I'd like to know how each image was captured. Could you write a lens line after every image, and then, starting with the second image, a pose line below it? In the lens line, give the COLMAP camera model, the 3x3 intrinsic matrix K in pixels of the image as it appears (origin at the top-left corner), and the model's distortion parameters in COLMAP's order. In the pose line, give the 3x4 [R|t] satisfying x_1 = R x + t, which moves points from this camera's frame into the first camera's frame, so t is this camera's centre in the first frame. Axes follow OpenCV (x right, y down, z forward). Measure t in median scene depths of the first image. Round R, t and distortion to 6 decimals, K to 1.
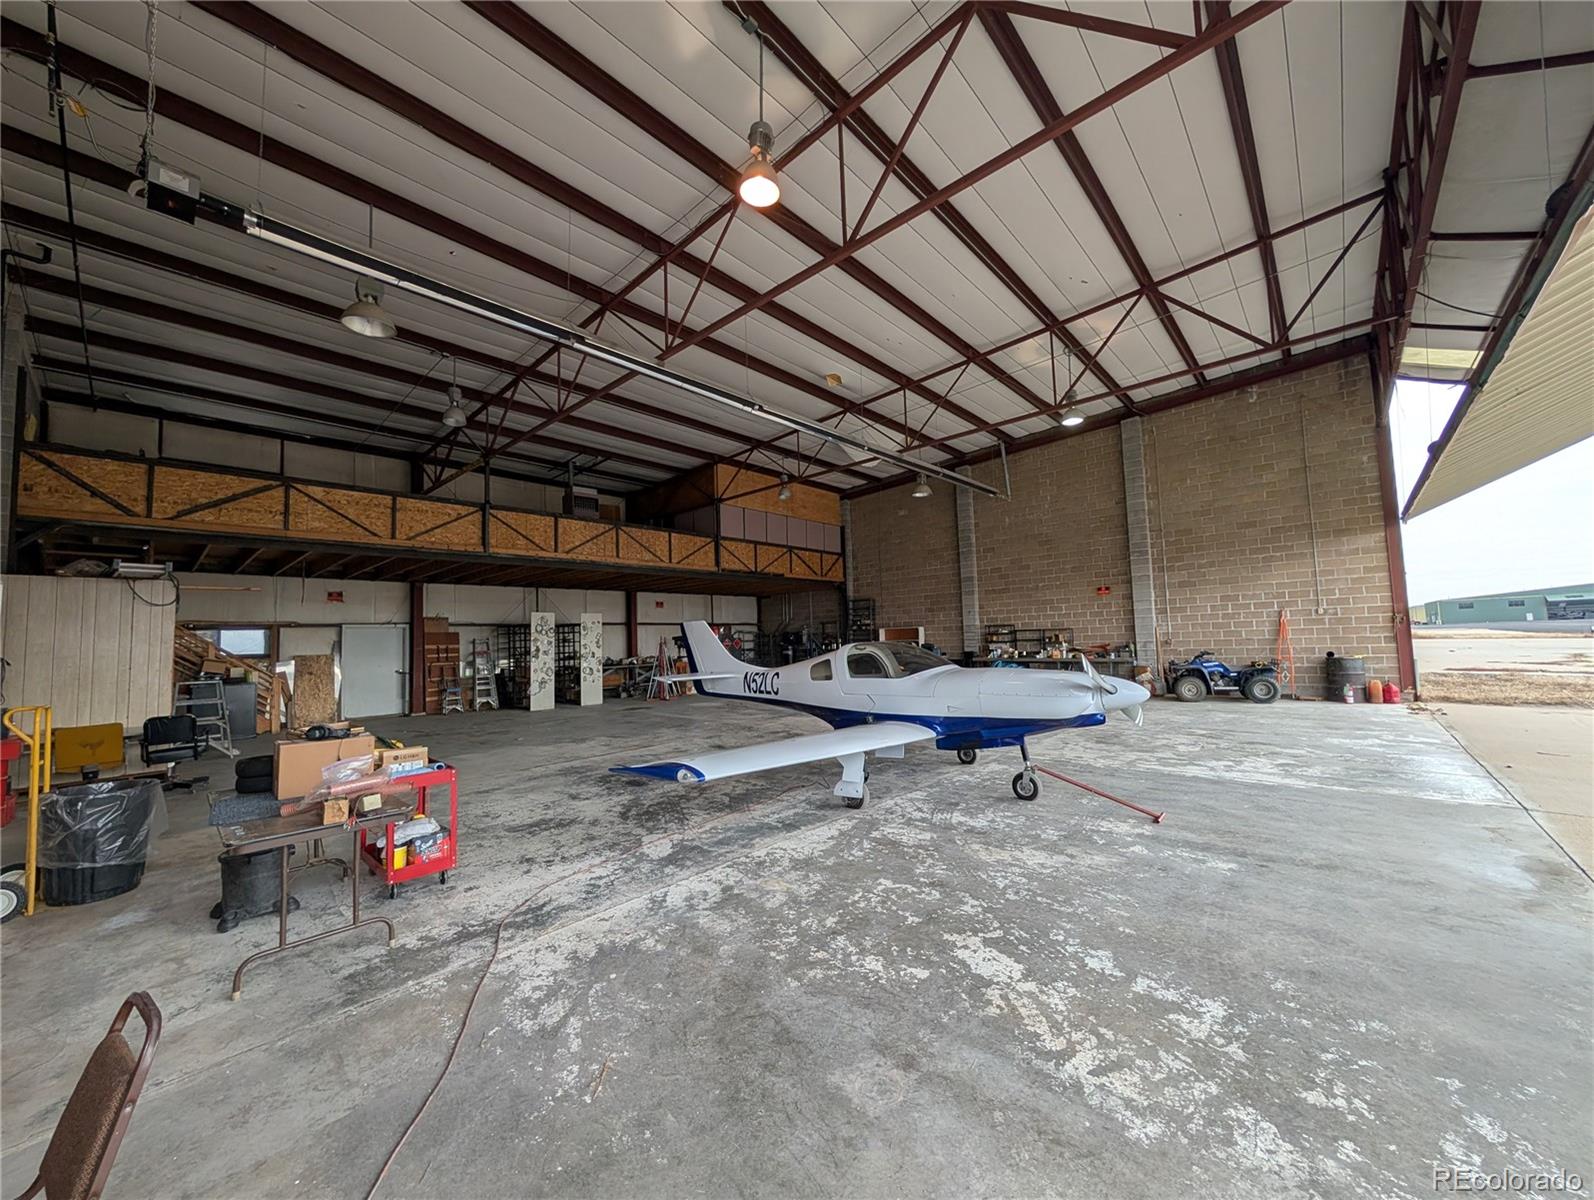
lens RADIAL K [[600.7, 0, 797.0], [0, 600.7, 600.0], [0, 0, 1]] dist [0.000614, 0.000180]
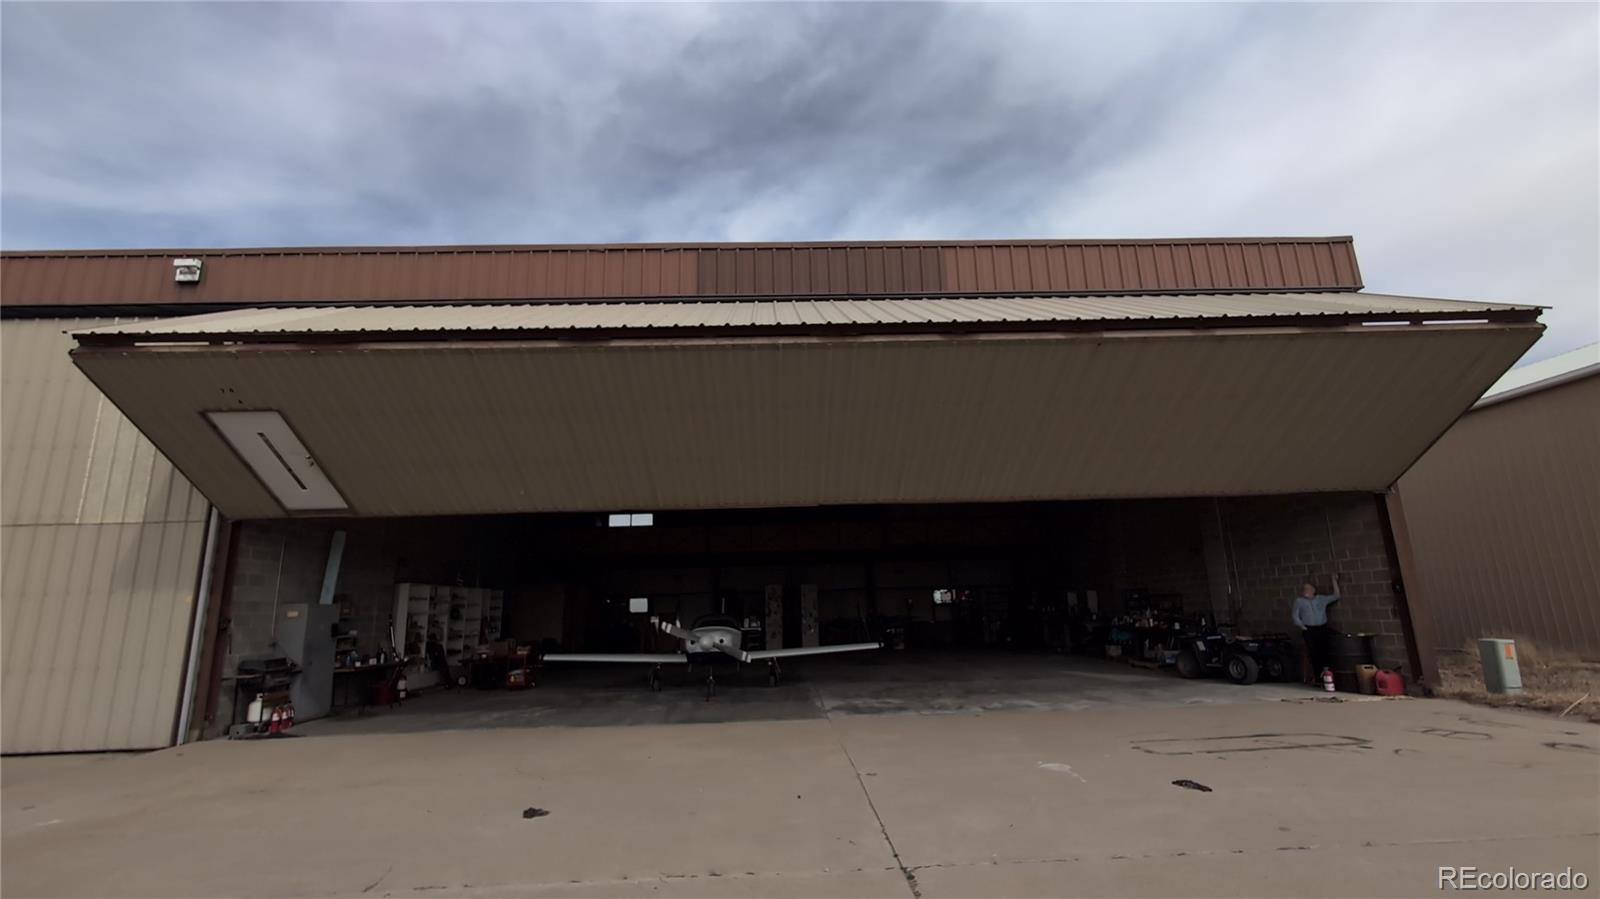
lens RADIAL K [[713.5, 0, 795.8], [0, 713.5, 448.6], [0, 0, 1]] dist [-0.002289, 0.000207]
pose [[0.696239, -0.145885, -0.702829, 0.923596], [0.054343, 0.987032, -0.151043, -0.042026], [0.715750, 0.066969, 0.695138, -0.196936]]
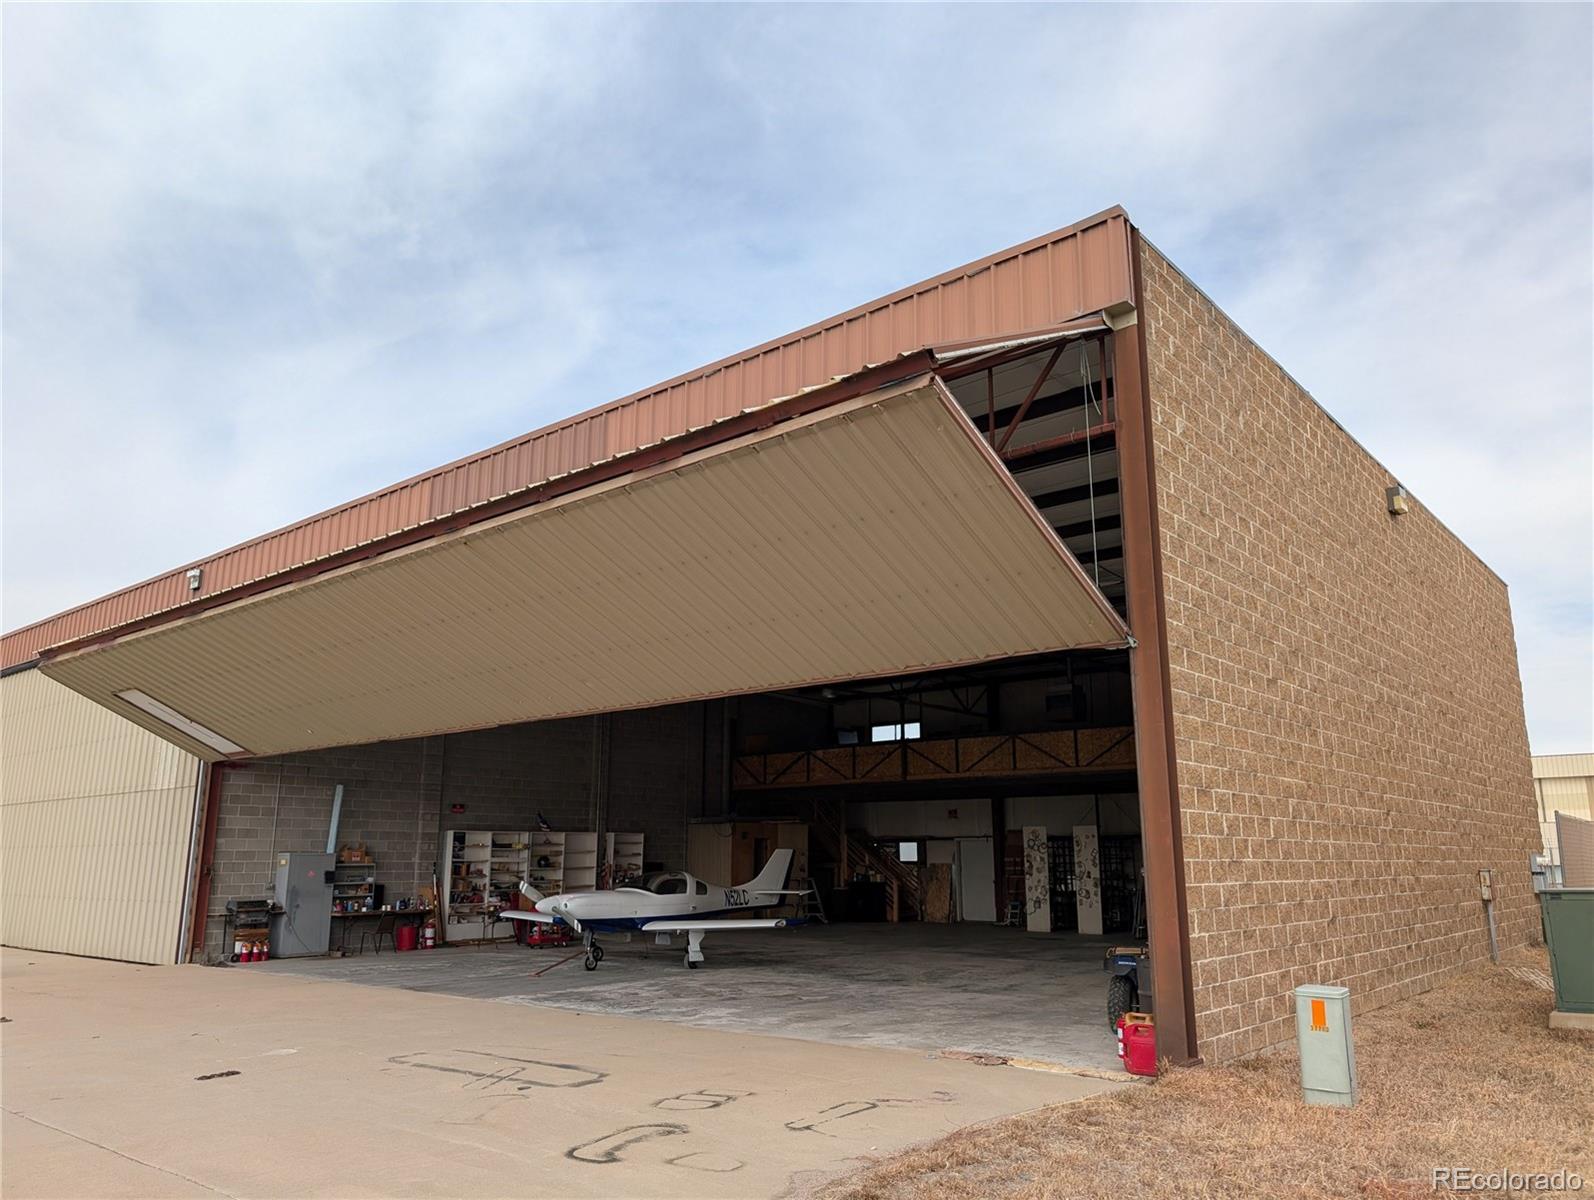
lens RADIAL K [[1137.6, 0, 806.4], [0, 1137.6, 604.2], [0, 0, 1]] dist [0.055972, -0.069306]
pose [[0.037166, -0.186308, -0.981788, 1.475622], [0.068131, 0.980653, -0.183513, -0.017635], [0.996984, -0.060070, 0.049140, 0.596076]]
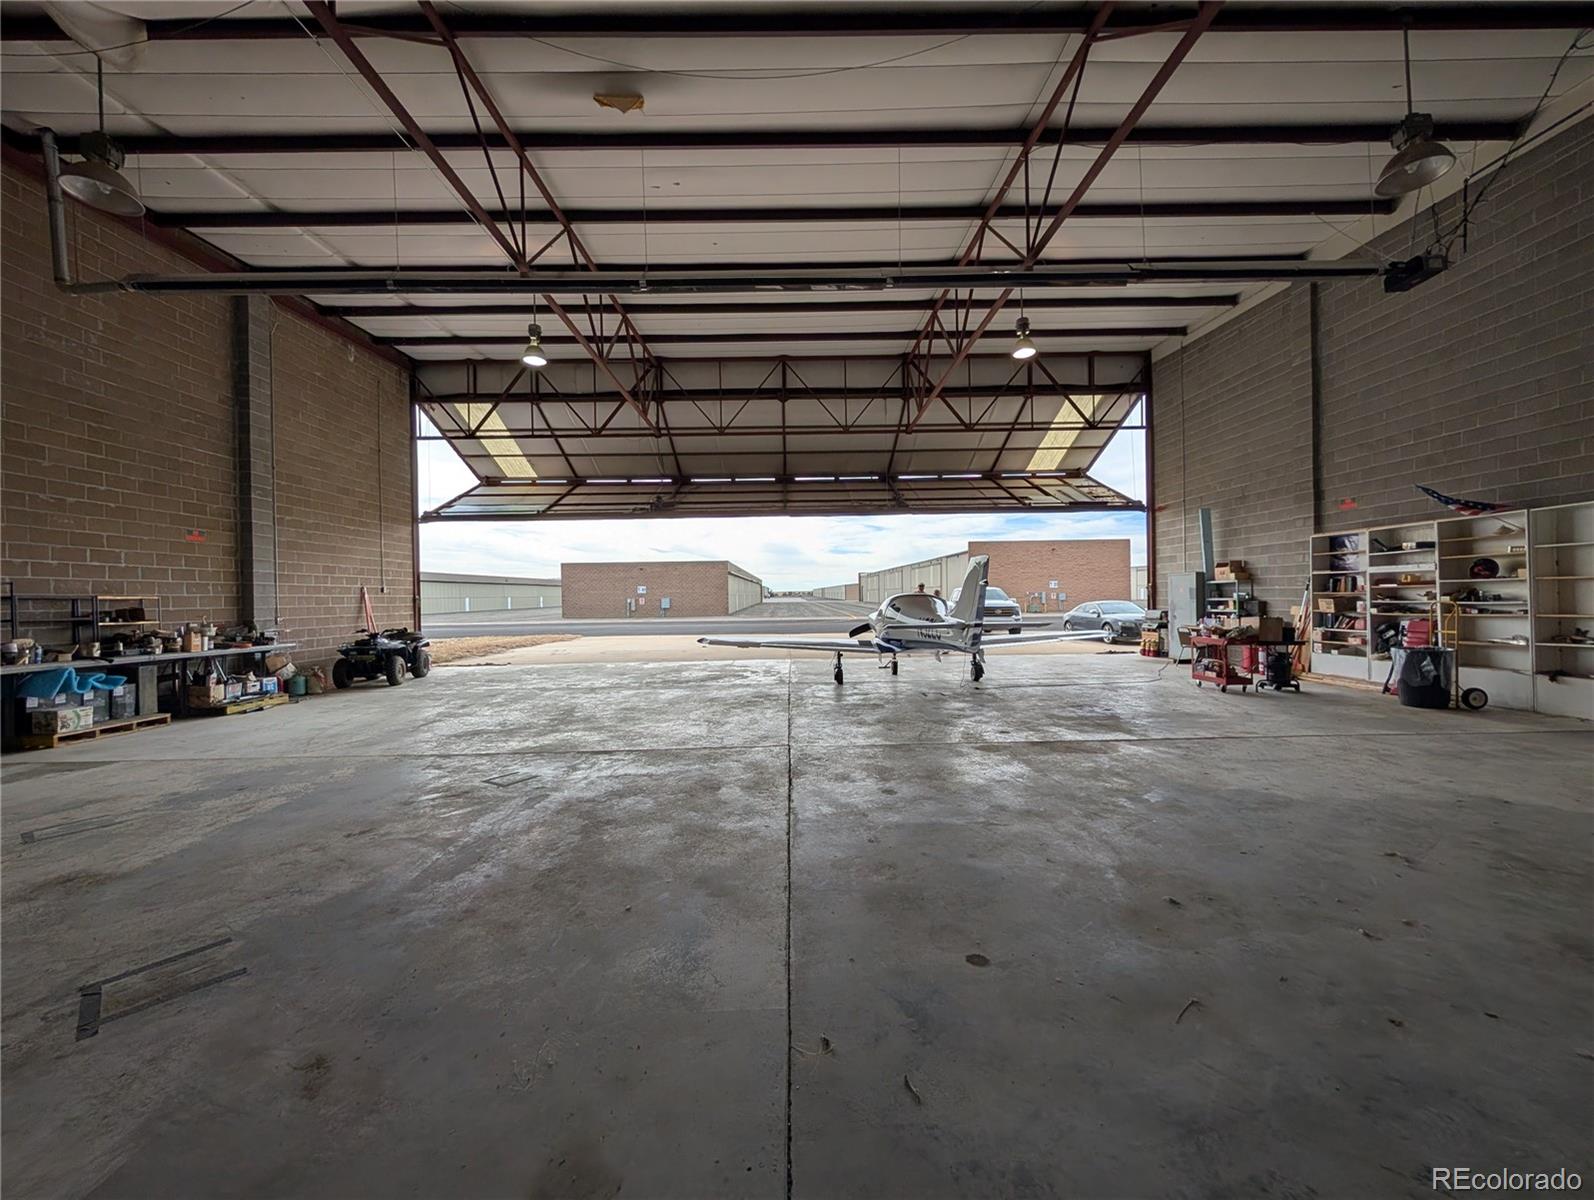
lens RADIAL K [[600.7, 0, 797.0], [0, 600.7, 600.0], [0, 0, 1]] dist [0.000614, 0.000180]
pose [[-0.682197, 0.043216, 0.729890, -0.346103], [-0.008349, 0.997726, -0.066878, 0.087478], [-0.731121, -0.051718, -0.680285, 1.031897]]
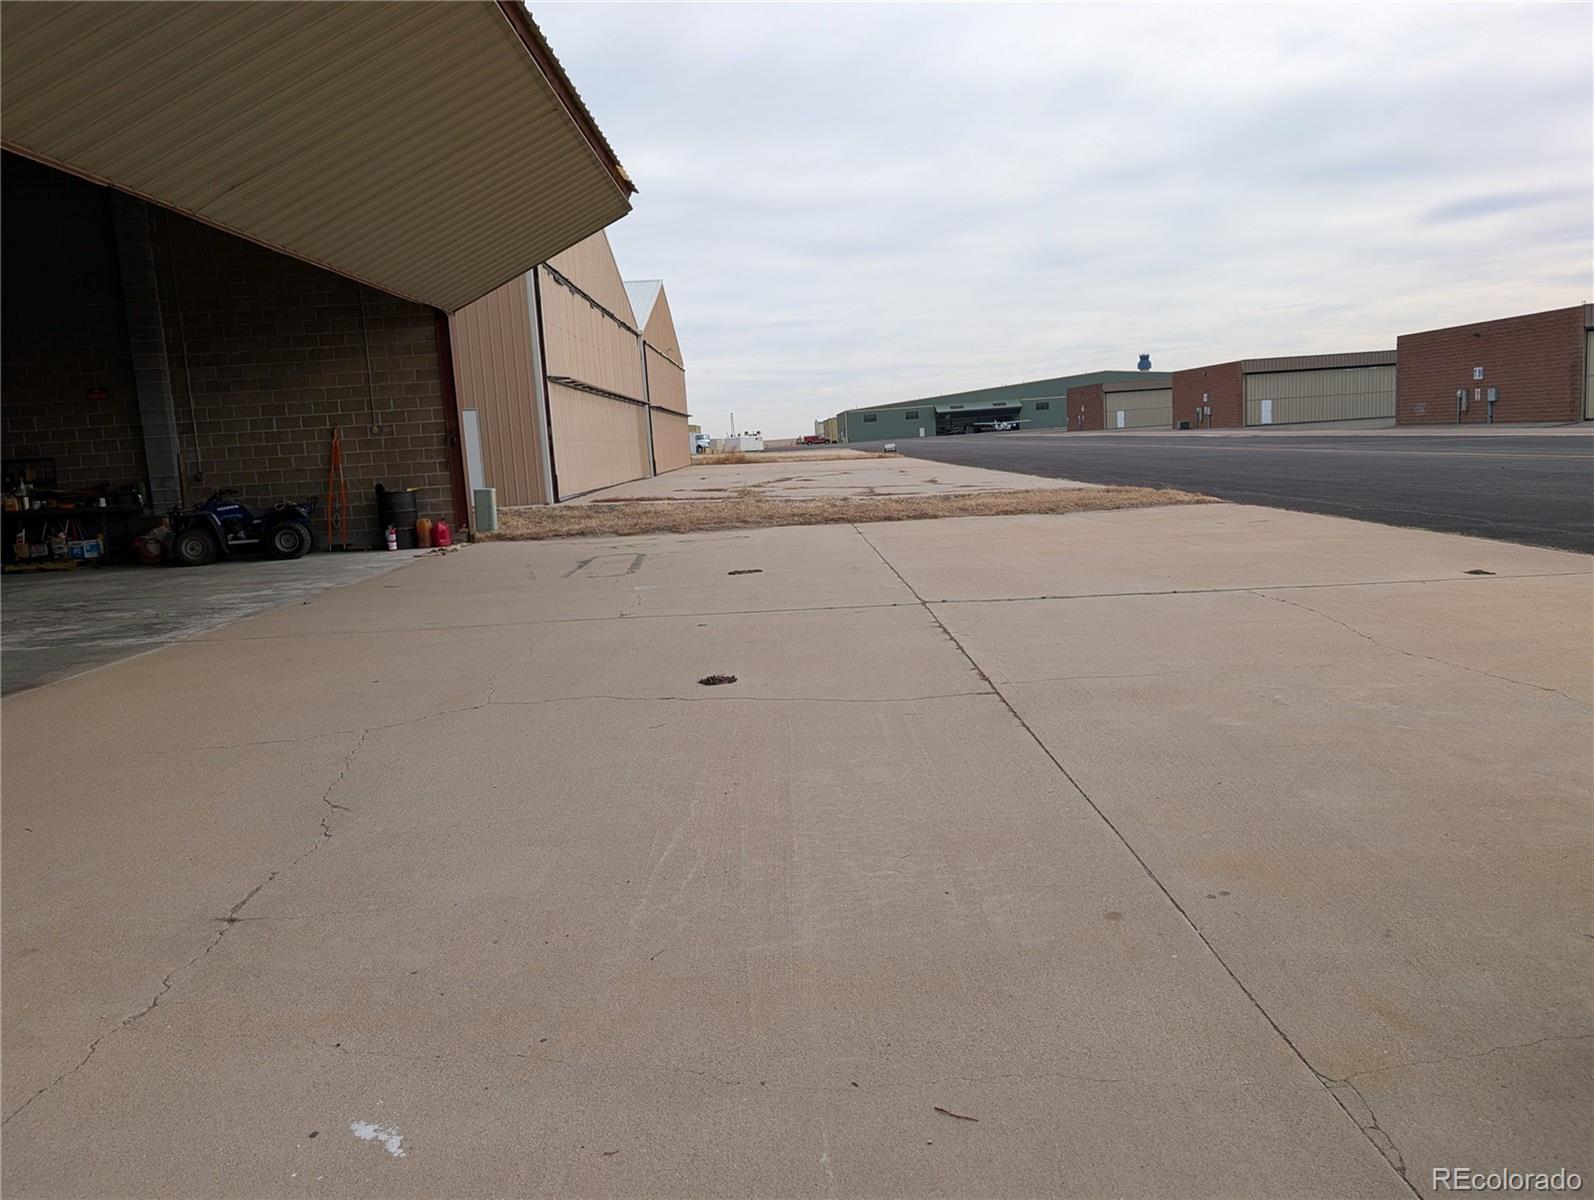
lens RADIAL K [[1137.6, 0, 806.4], [0, 1137.6, 604.2], [0, 0, 1]] dist [0.055972, -0.069306]
pose [[0.724870, -0.105714, 0.680726, 0.236123], [-0.015273, 0.985446, 0.169298, -0.014468], [-0.688716, -0.133116, 0.712706, -0.346782]]
